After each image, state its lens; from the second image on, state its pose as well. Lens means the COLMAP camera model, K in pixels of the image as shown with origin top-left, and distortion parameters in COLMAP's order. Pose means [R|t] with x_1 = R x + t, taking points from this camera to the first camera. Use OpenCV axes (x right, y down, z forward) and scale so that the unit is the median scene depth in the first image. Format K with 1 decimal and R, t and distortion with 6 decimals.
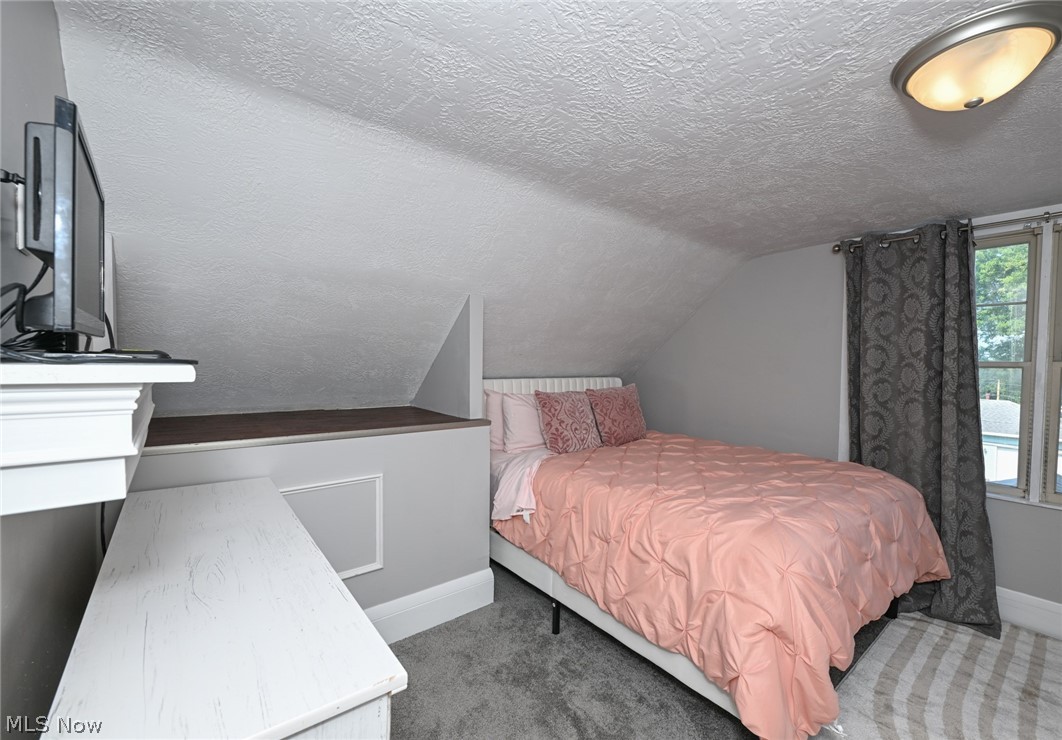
lens RADIAL K [[451.0, 0, 551.6], [0, 451.0, 373.2], [0, 0, 1]] dist [0.000035, -0.000108]
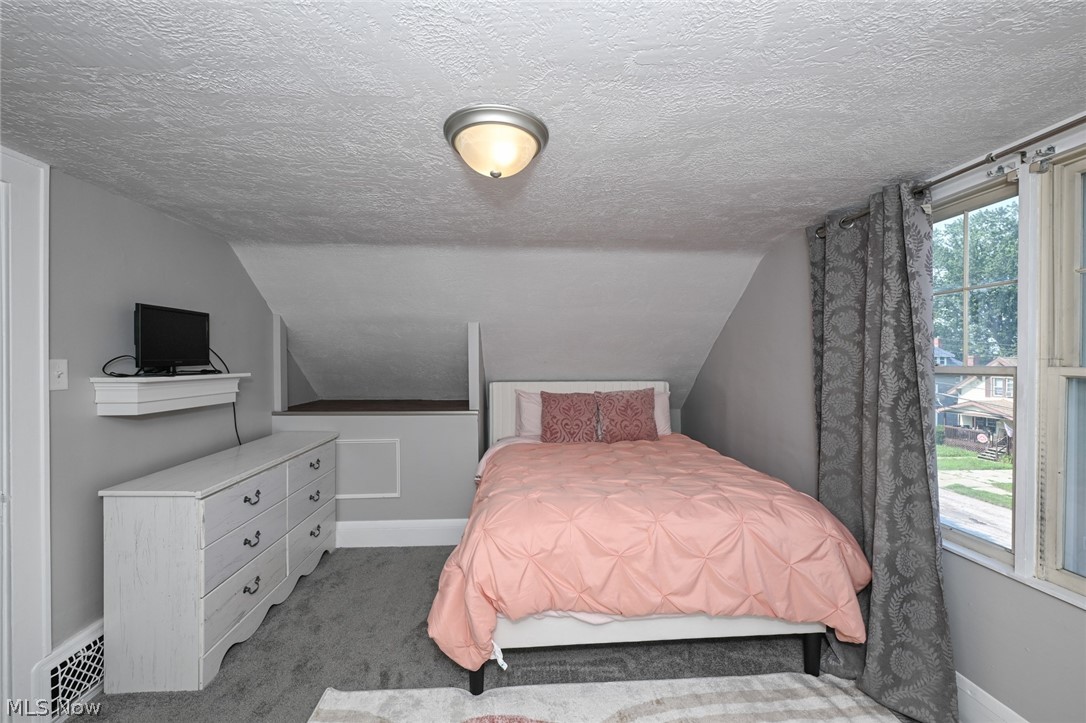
lens RADIAL K [[438.9, 0, 543.0], [0, 438.9, 361.5], [0, 0, 1]] dist [-0.000446, -0.000172]
pose [[0.802545, -0.009924, -0.596510, 0.891032], [-0.008865, 0.999553, -0.028557, -0.010058], [0.596526, 0.028206, 0.802098, 0.036325]]
